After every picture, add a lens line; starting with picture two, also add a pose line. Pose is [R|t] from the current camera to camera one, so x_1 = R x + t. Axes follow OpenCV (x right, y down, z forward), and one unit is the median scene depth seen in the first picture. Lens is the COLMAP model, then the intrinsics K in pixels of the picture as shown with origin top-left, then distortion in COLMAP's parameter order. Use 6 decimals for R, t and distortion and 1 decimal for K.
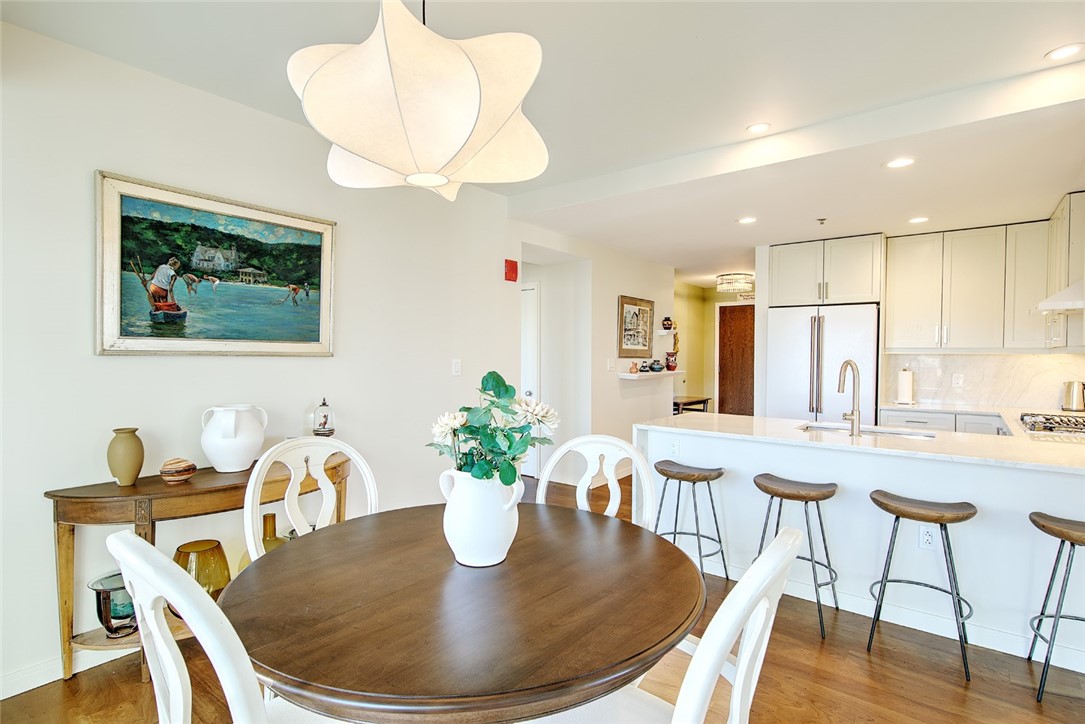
lens RADIAL K [[529.0, 0, 542.7], [0, 529.0, 366.6], [0, 0, 1]] dist [0.007391, -0.004943]
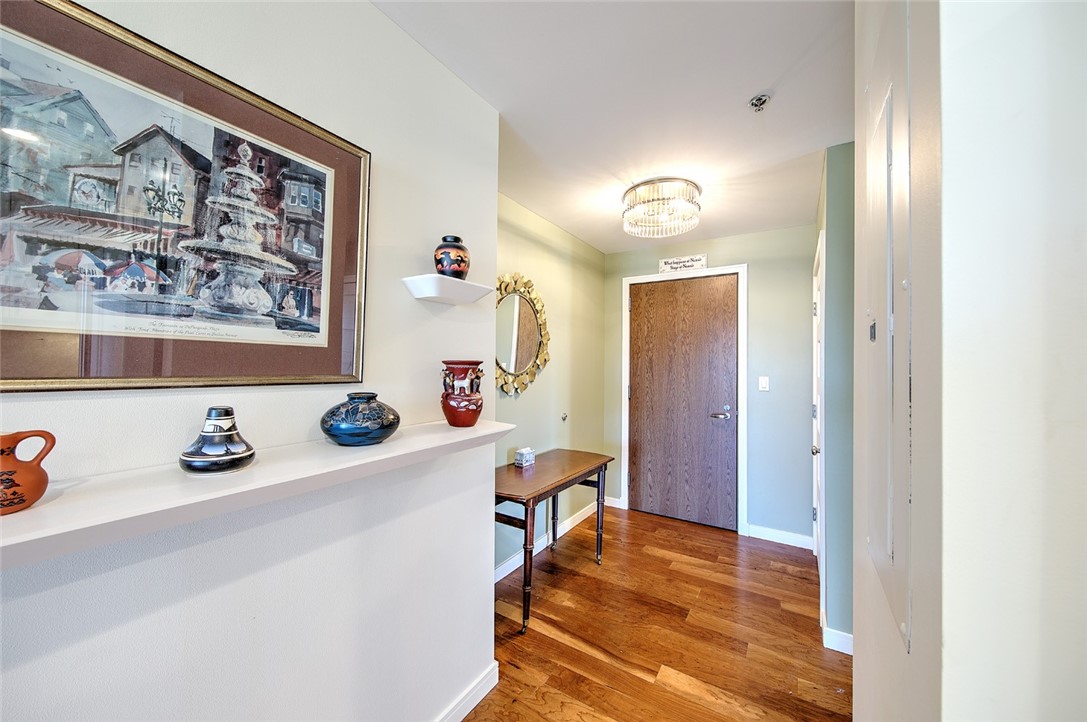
lens RADIAL K [[392.2, 0, 545.7], [0, 392.2, 362.0], [0, 0, 1]] dist [-0.000908, 0.000036]
pose [[0.994074, 0.005283, 0.108581, 0.354413], [-0.001980, 0.999533, -0.030499, -0.026773], [-0.108692, 0.030103, 0.993620, 1.058394]]
